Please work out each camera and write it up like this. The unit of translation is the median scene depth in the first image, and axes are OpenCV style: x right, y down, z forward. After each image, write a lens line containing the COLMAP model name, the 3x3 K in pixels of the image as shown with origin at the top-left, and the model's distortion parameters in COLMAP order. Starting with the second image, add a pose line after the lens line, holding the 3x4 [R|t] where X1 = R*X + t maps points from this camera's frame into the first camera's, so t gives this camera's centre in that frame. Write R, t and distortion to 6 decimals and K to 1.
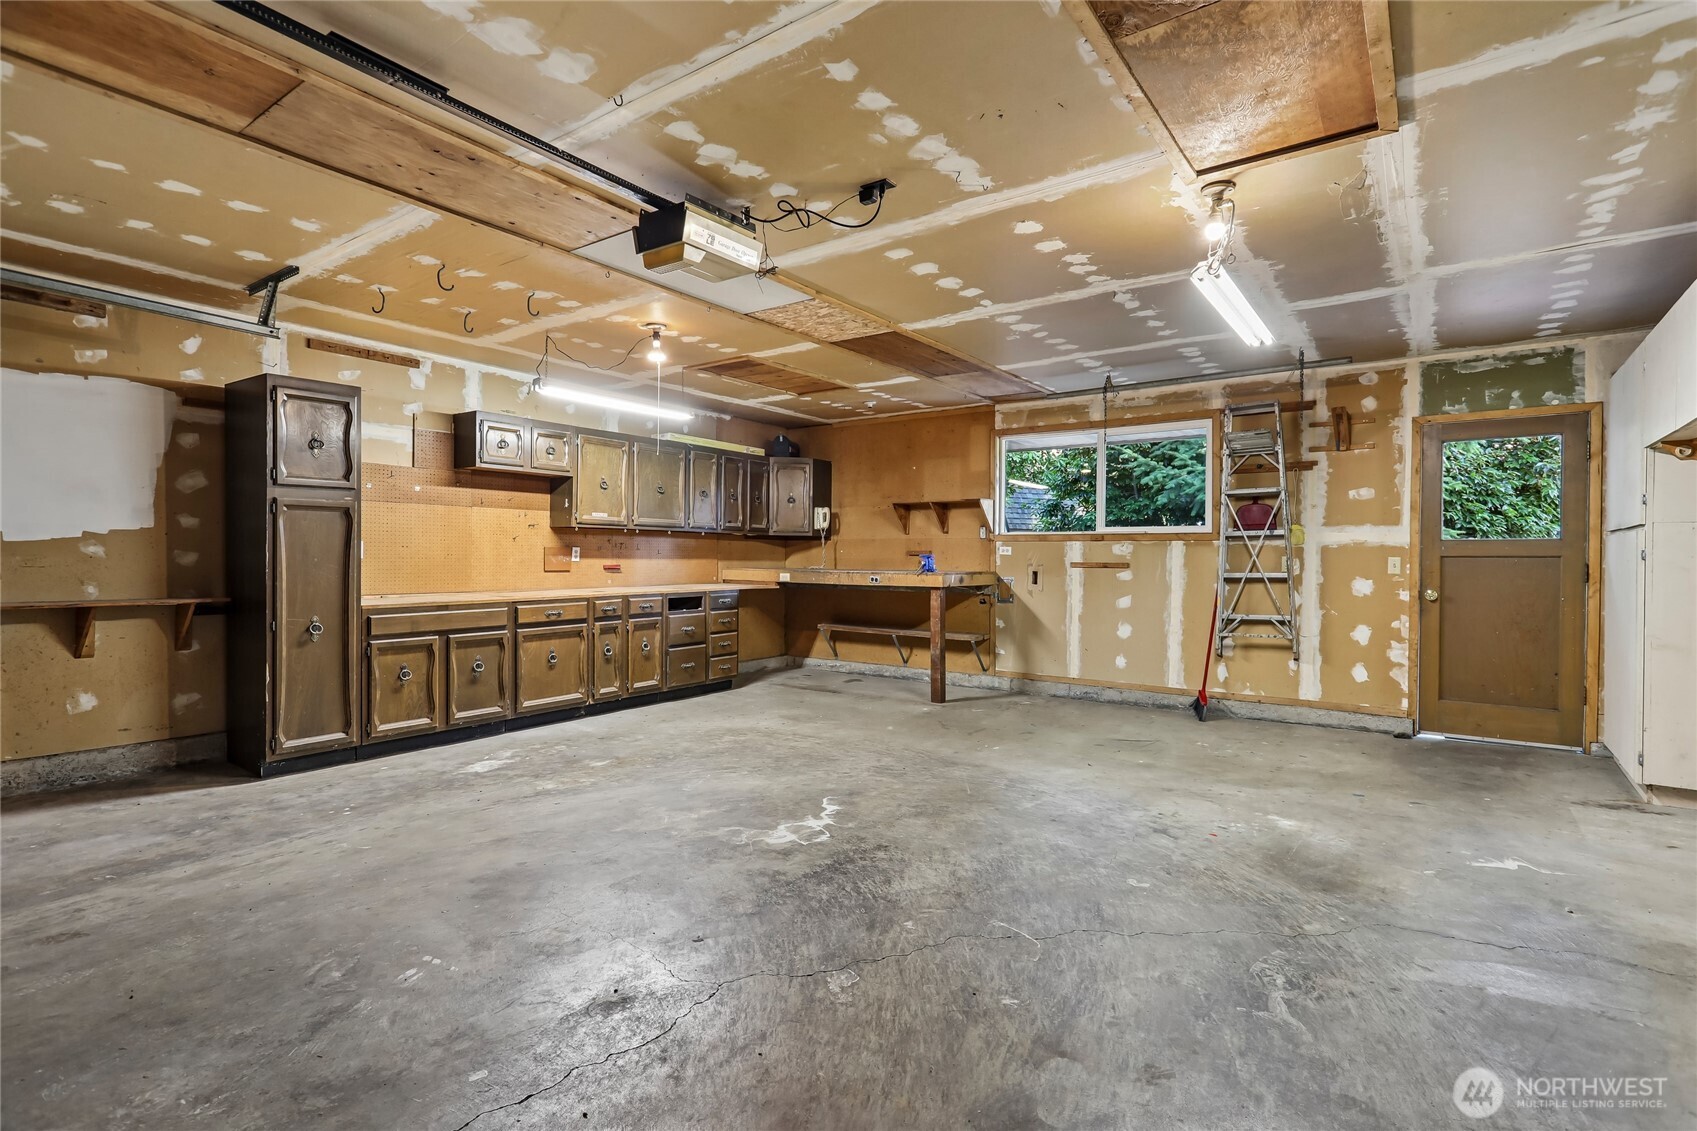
lens RADIAL K [[805.2, 0, 853.0], [0, 805.2, 564.8], [0, 0, 1]] dist [-0.002424, 0.002225]
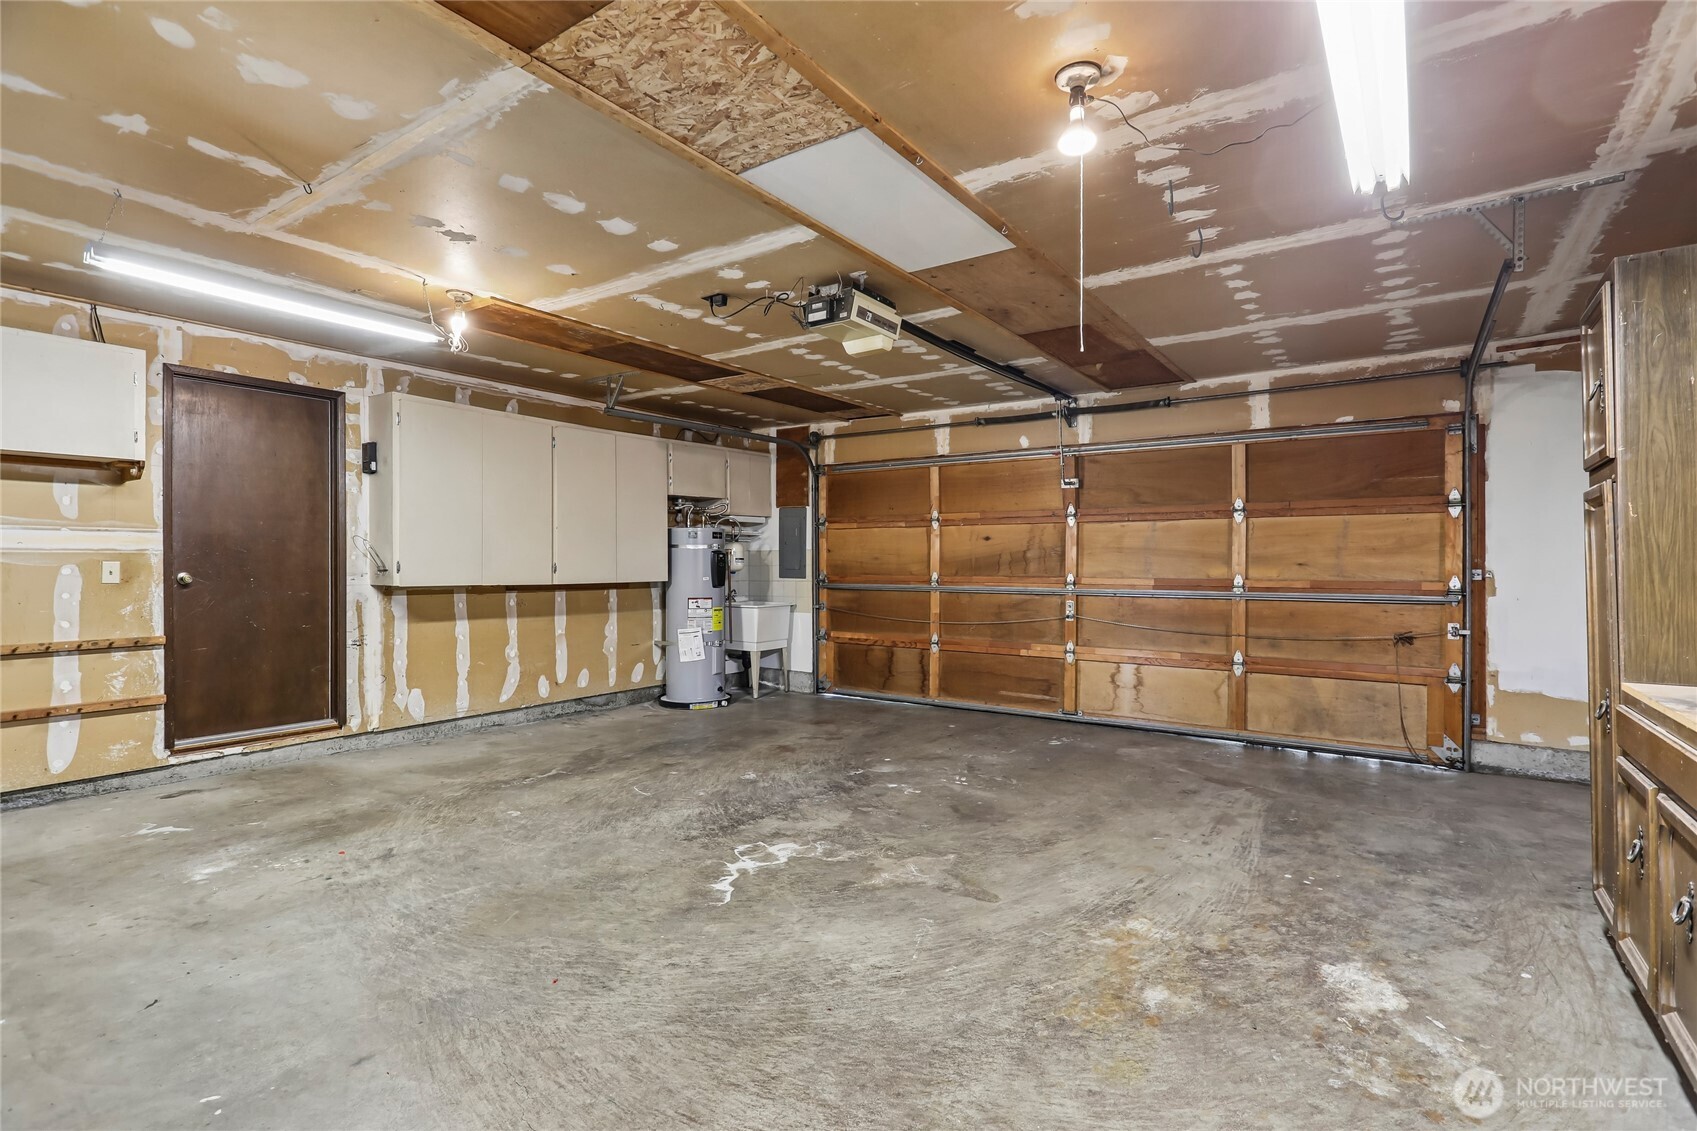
lens RADIAL K [[805.2, 0, 853.0], [0, 805.2, 564.8], [0, 0, 1]] dist [-0.002424, 0.002225]
pose [[-0.999756, -0.010060, -0.019663, -0.153897], [-0.010279, 0.999886, 0.011047, -0.032521], [0.019549, 0.011246, -0.999746, 2.010438]]
